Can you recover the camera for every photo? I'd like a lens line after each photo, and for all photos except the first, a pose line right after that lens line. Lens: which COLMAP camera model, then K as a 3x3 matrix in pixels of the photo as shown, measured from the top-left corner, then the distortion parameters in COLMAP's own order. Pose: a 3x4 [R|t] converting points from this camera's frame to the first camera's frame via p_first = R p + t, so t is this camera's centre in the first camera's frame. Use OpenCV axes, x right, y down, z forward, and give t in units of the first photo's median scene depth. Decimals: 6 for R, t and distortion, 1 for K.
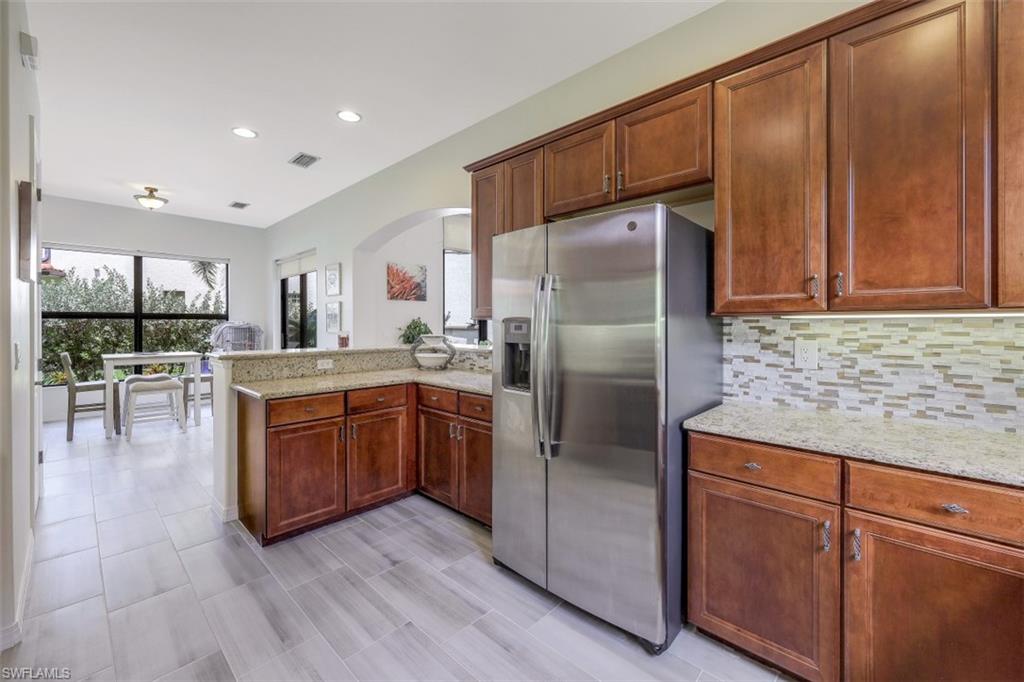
lens RADIAL K [[416.1, 0, 513.0], [0, 416.1, 323.1], [0, 0, 1]] dist [-0.000188, 0.000101]
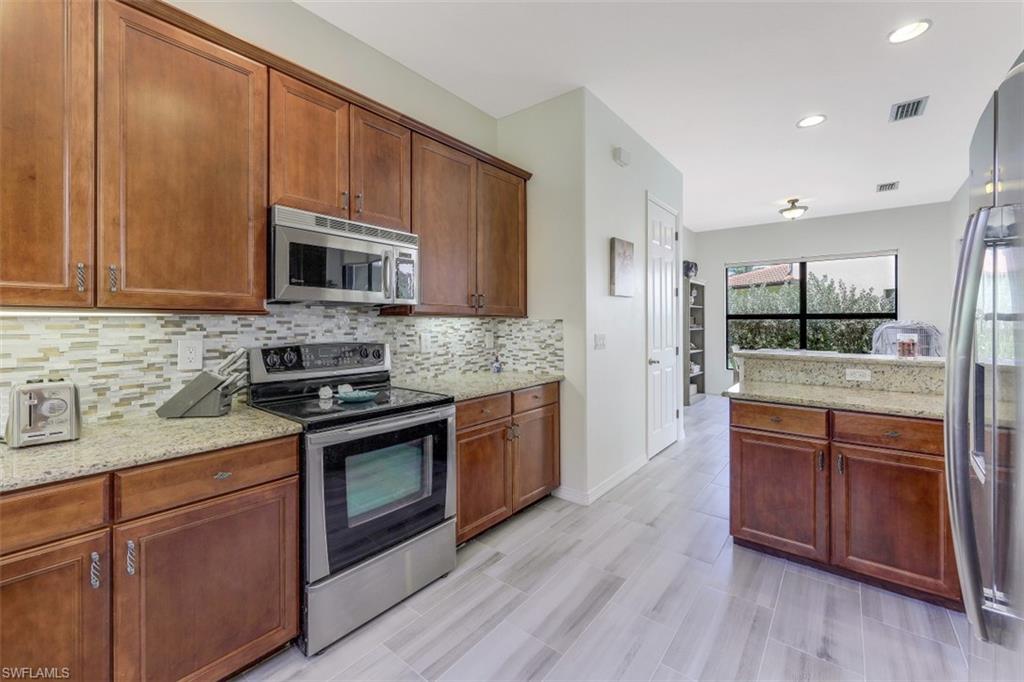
lens RADIAL K [[416.1, 0, 513.0], [0, 416.1, 323.1], [0, 0, 1]] dist [-0.000188, 0.000101]
pose [[0.076471, 0.000898, -0.997071, 0.320312], [-0.000372, 1.000000, 0.000872, 0.000739], [0.997072, 0.000305, 0.076471, 0.333520]]
